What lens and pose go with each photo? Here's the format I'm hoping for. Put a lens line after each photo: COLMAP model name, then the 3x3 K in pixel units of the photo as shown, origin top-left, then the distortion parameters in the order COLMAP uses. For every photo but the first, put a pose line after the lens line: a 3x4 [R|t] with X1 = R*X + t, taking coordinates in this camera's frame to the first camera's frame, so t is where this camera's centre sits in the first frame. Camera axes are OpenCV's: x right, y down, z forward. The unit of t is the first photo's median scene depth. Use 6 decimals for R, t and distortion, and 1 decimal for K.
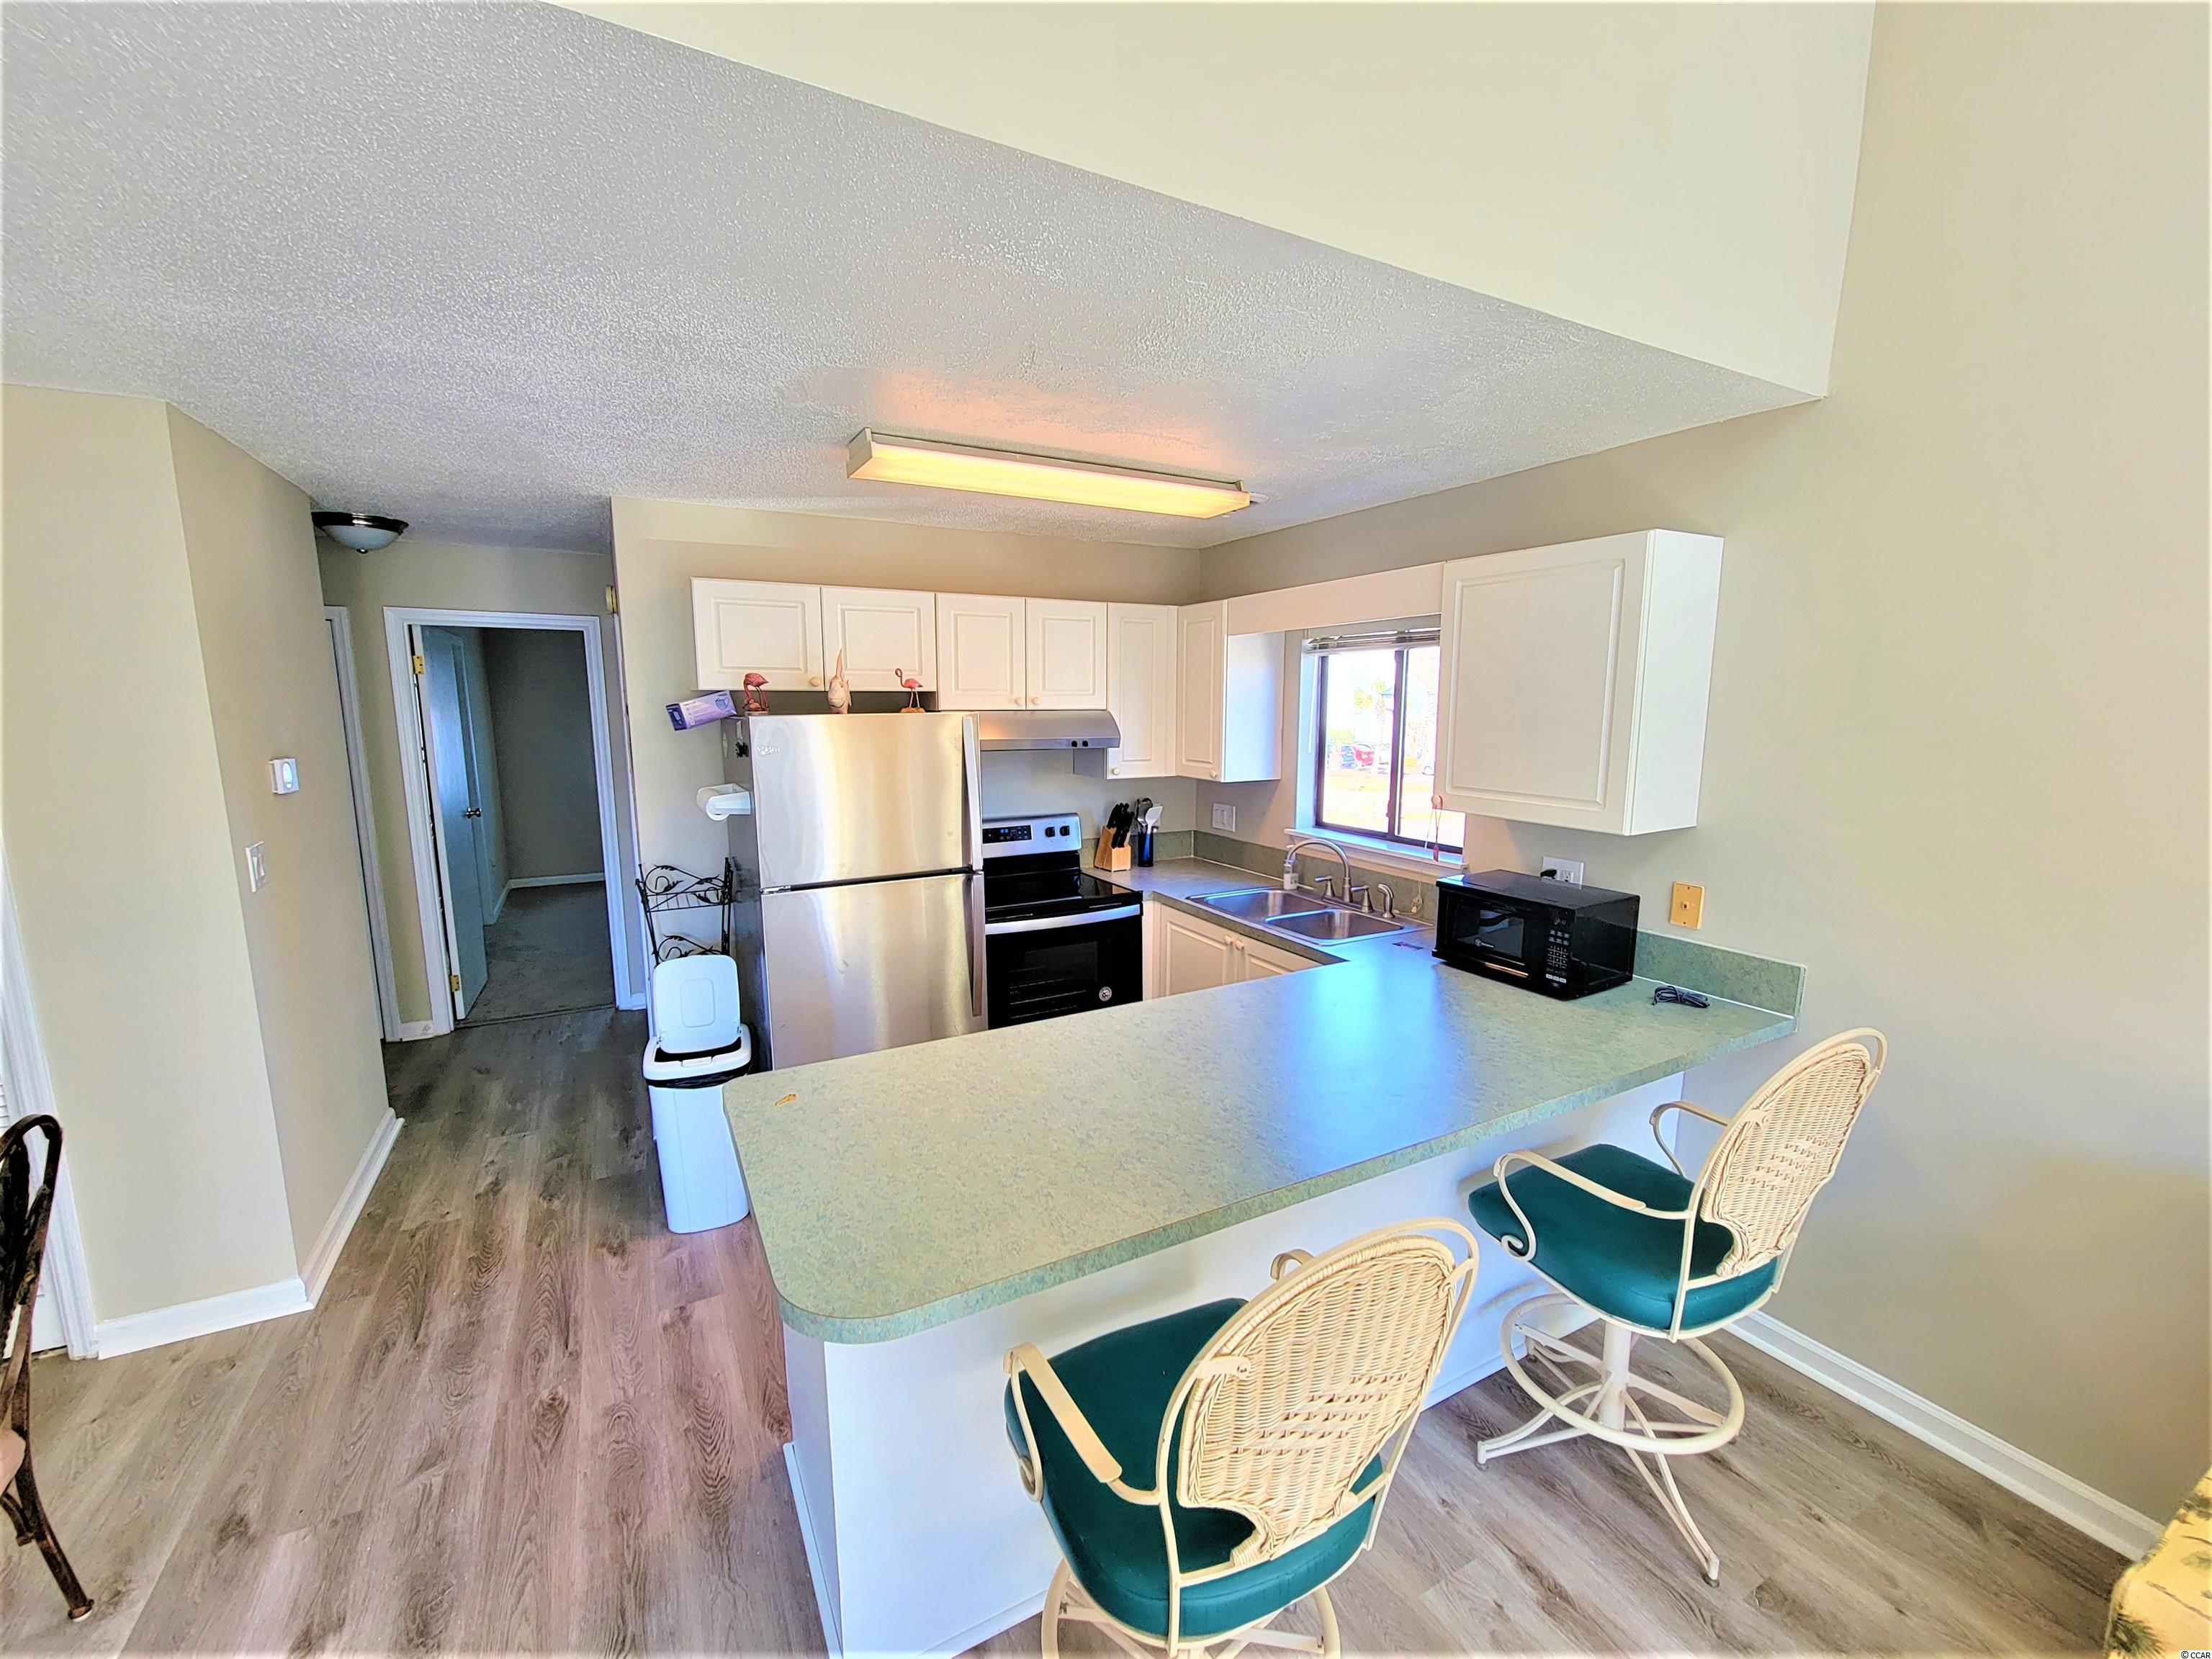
lens RADIAL K [[903.4, 0, 1115.5], [0, 903.4, 834.2], [0, 0, 1]] dist [-0.012778, 0.000228]
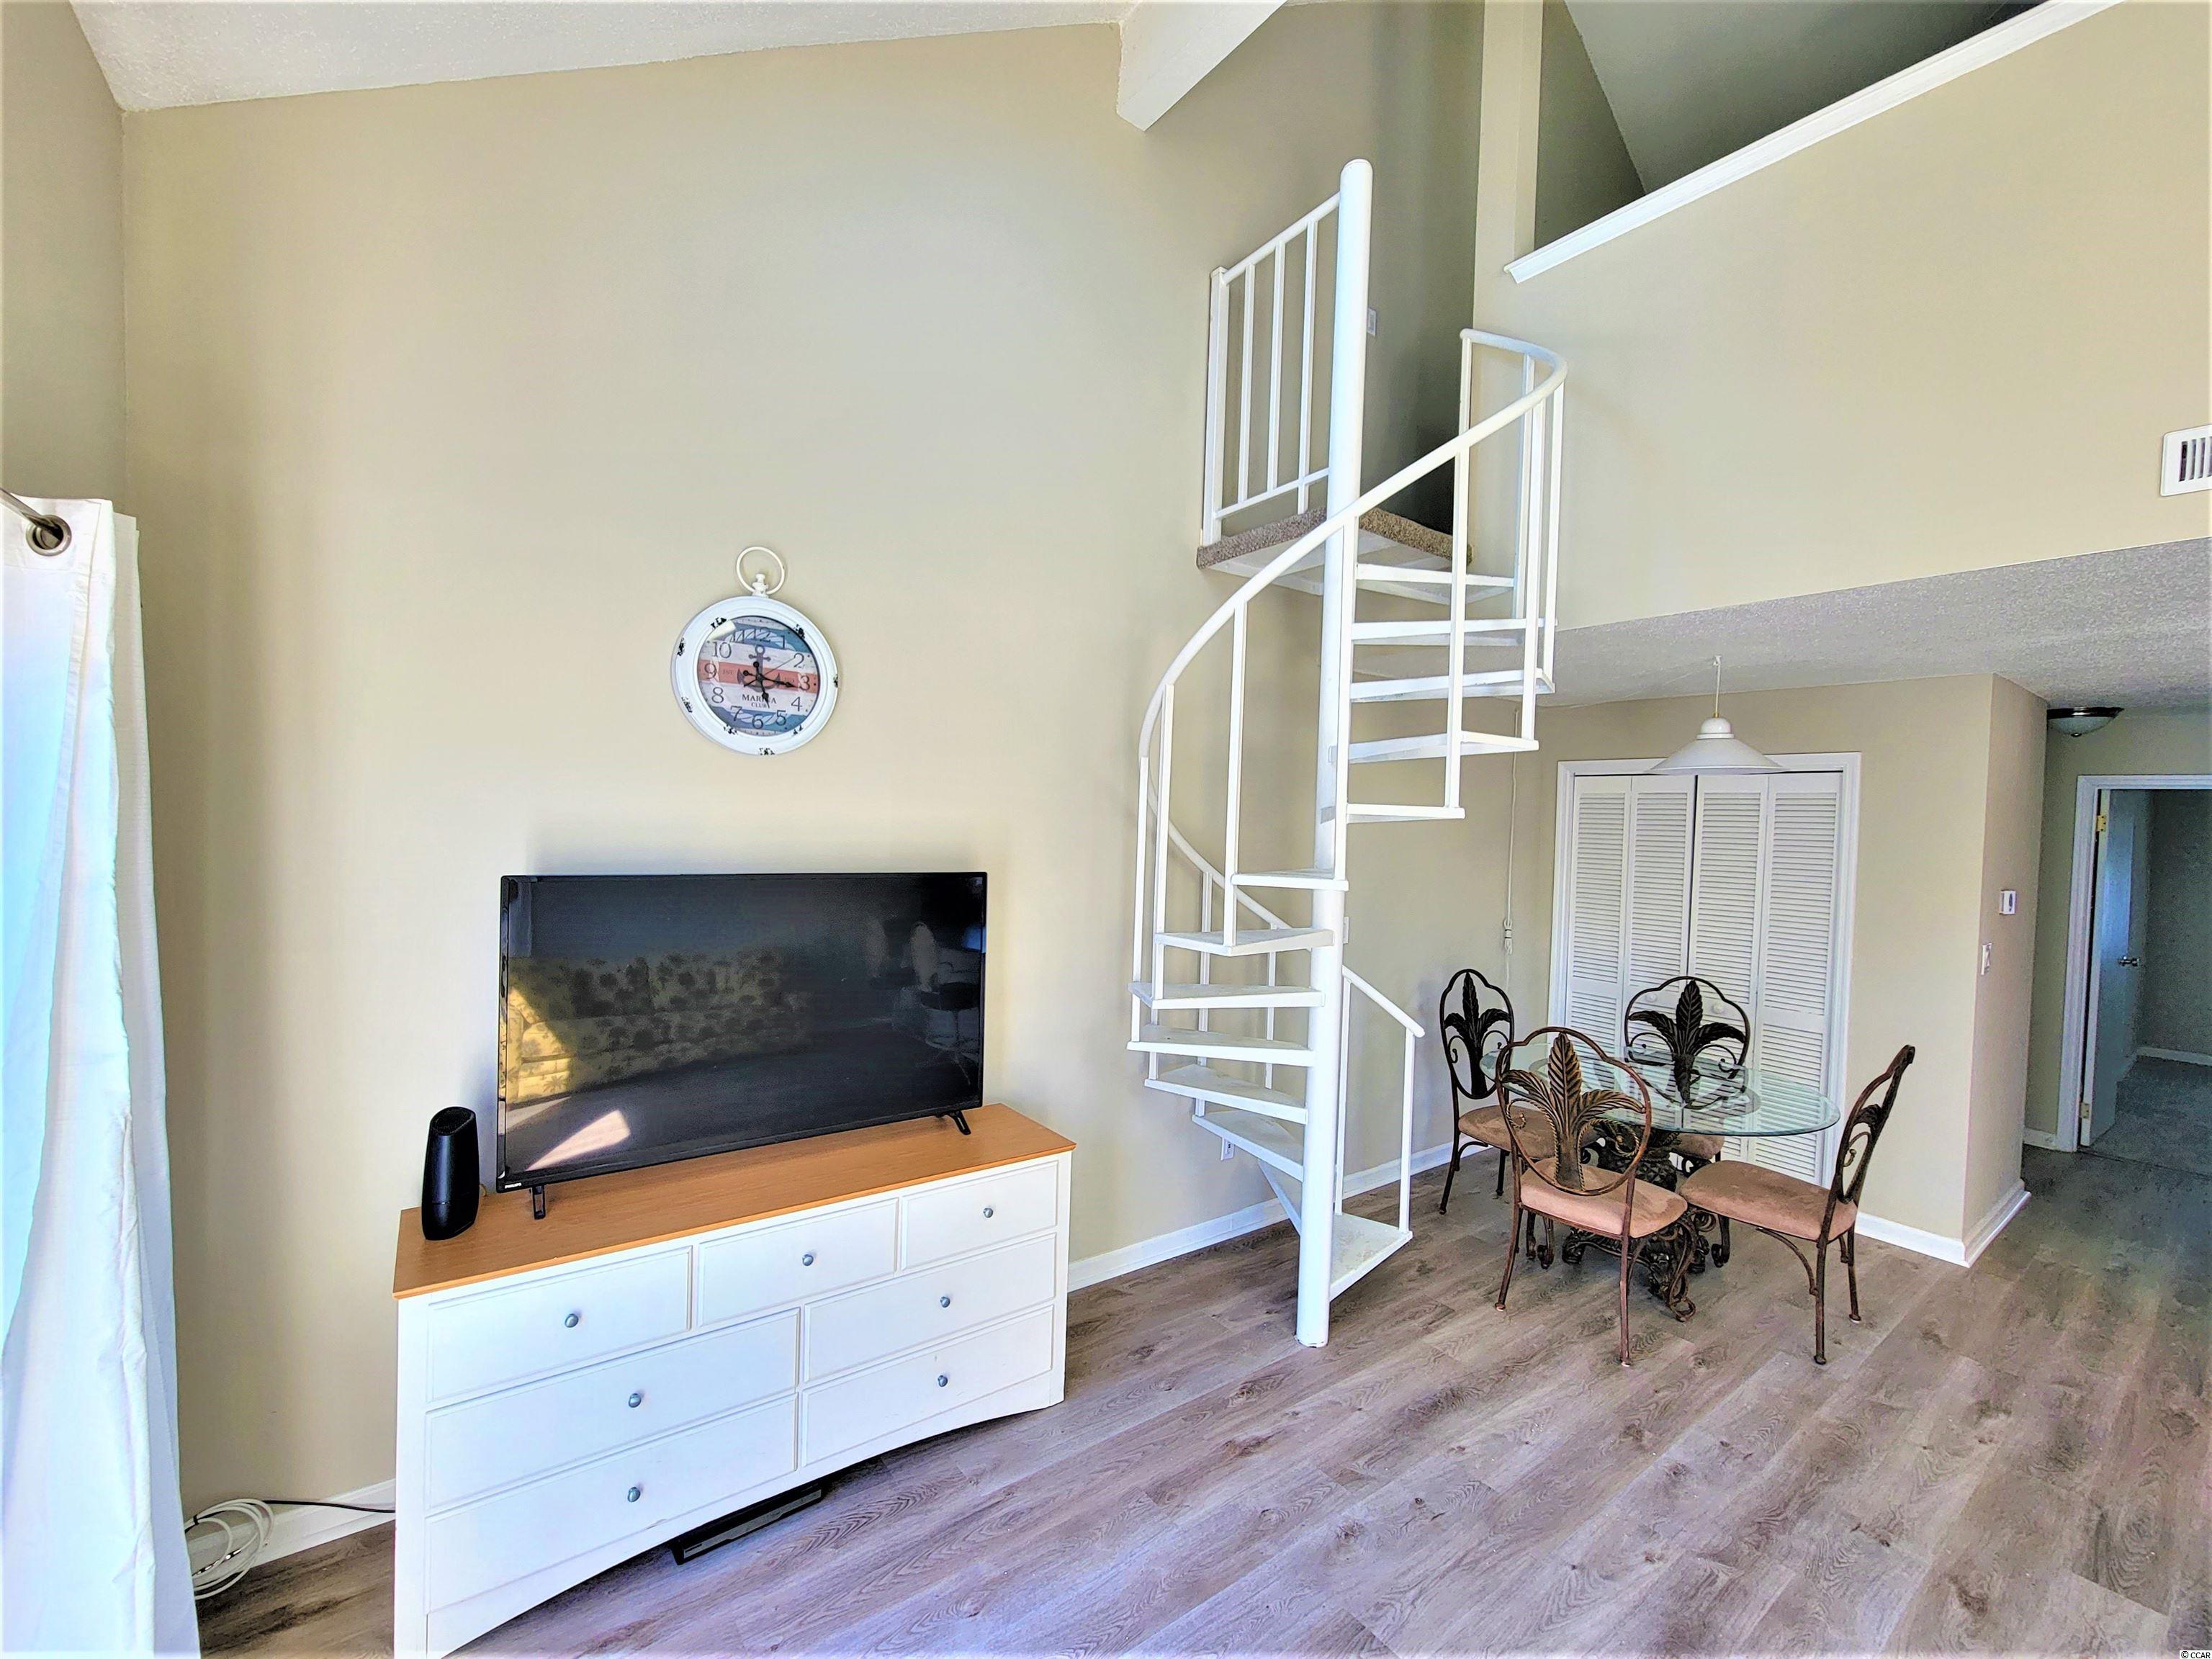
lens RADIAL K [[903.4, 0, 1118.5], [0, 903.4, 840.5], [0, 0, 1]] dist [-0.012778, 0.000228]
pose [[0.129901, 0.024823, -0.991216, 0.234738], [-0.182579, 0.983191, 0.000694, 0.076594], [0.974572, 0.180885, 0.132250, -0.467626]]
